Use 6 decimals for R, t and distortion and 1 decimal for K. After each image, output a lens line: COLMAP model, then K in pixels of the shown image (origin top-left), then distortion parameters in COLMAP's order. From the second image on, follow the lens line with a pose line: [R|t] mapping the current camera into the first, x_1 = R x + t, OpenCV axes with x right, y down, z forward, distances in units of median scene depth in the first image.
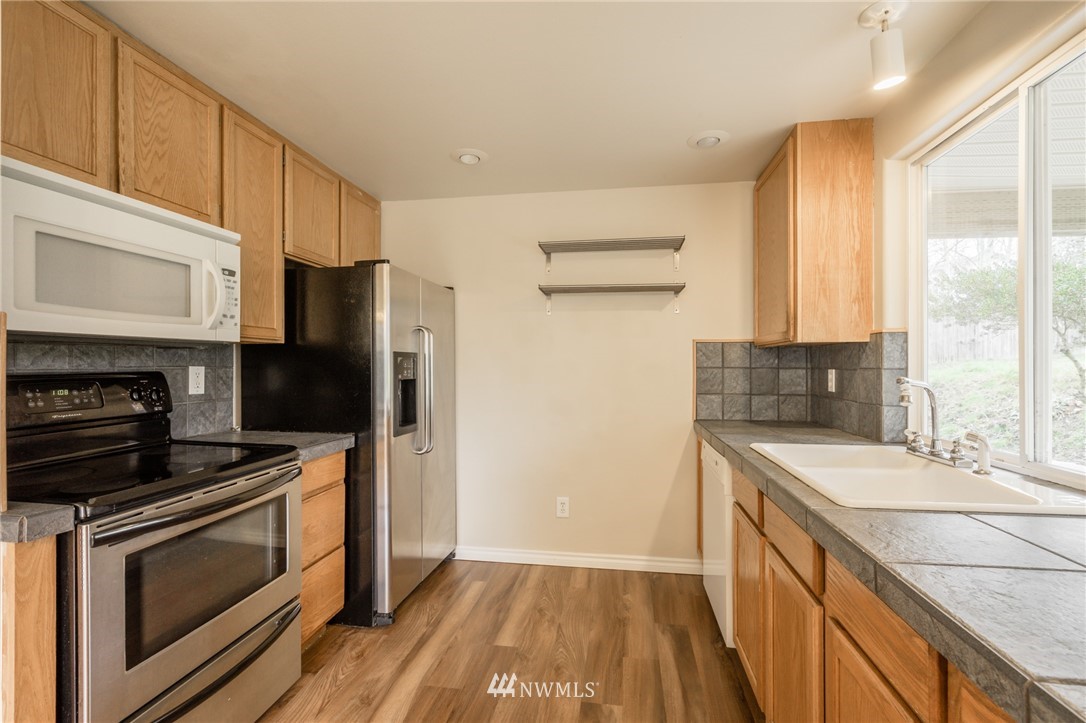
lens RADIAL K [[493.4, 0, 546.1], [0, 493.4, 365.3], [0, 0, 1]] dist [-0.003896, 0.000634]
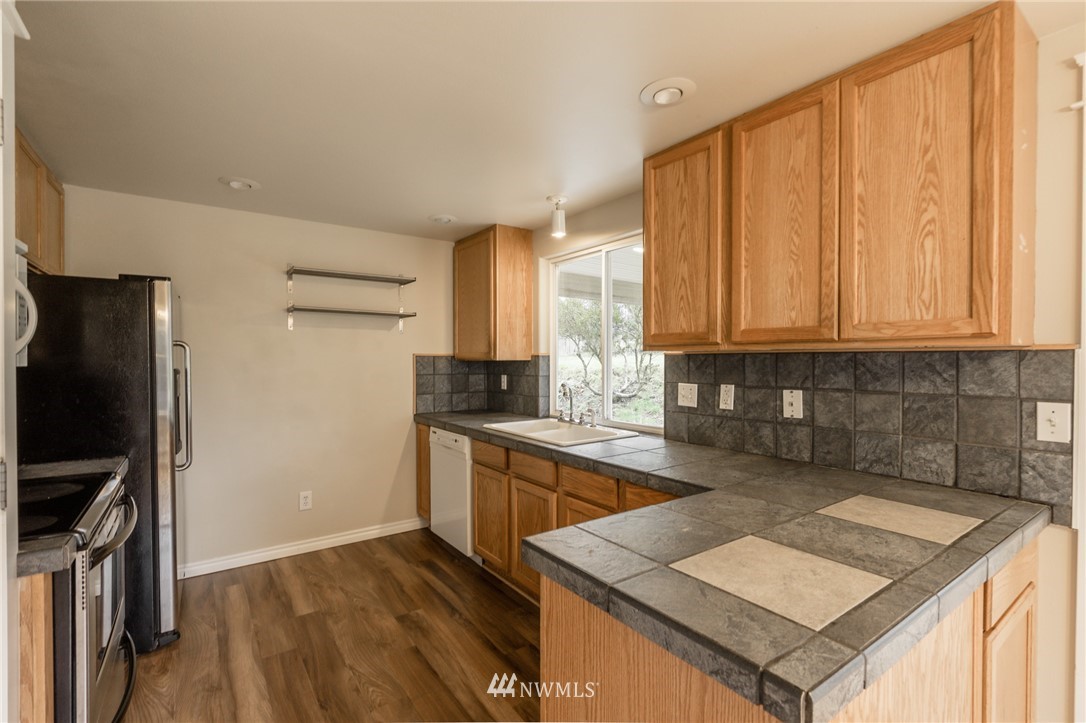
lens RADIAL K [[493.8, 0, 546.6], [0, 493.8, 364.0], [0, 0, 1]] dist [-0.000137, 0.001045]
pose [[0.710597, -0.008517, 0.703547, -0.484676], [0.000081, 0.999928, 0.012024, -0.051347], [-0.703599, -0.008487, 0.710547, -0.248654]]
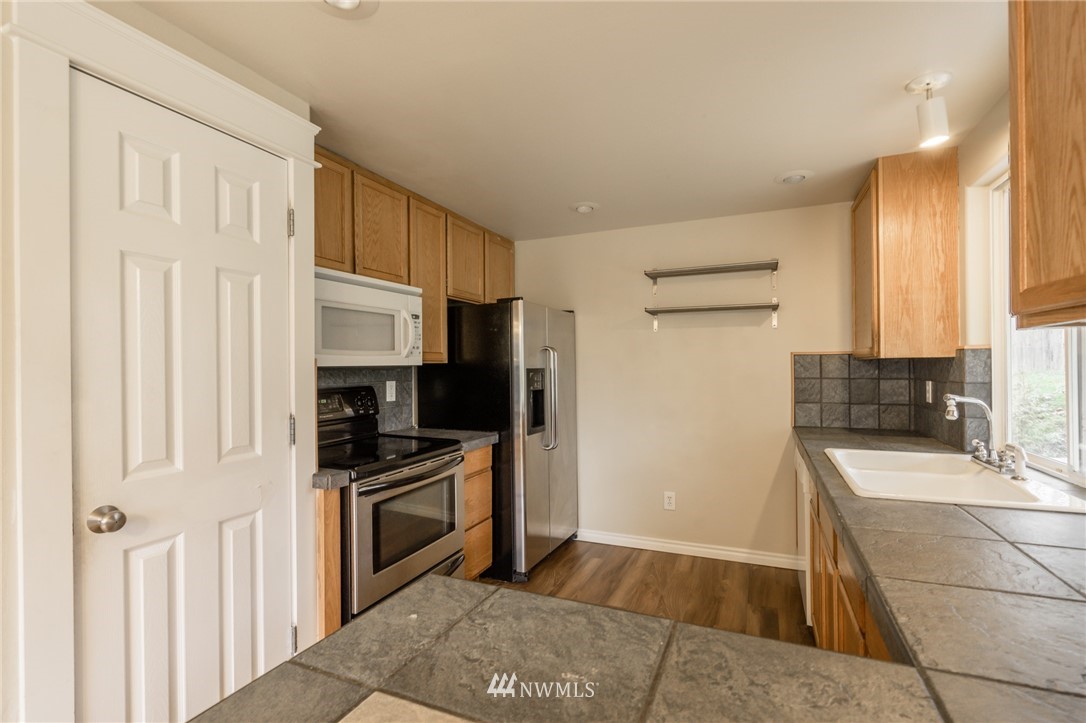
lens RADIAL K [[498.6, 0, 549.8], [0, 498.6, 367.0], [0, 0, 1]] dist [-0.001043, 0.000188]
pose [[0.970149, -0.008612, -0.242356, 0.062362], [0.009134, 0.999958, 0.001030, -0.032850], [0.242337, -0.003213, 0.970187, -0.239641]]
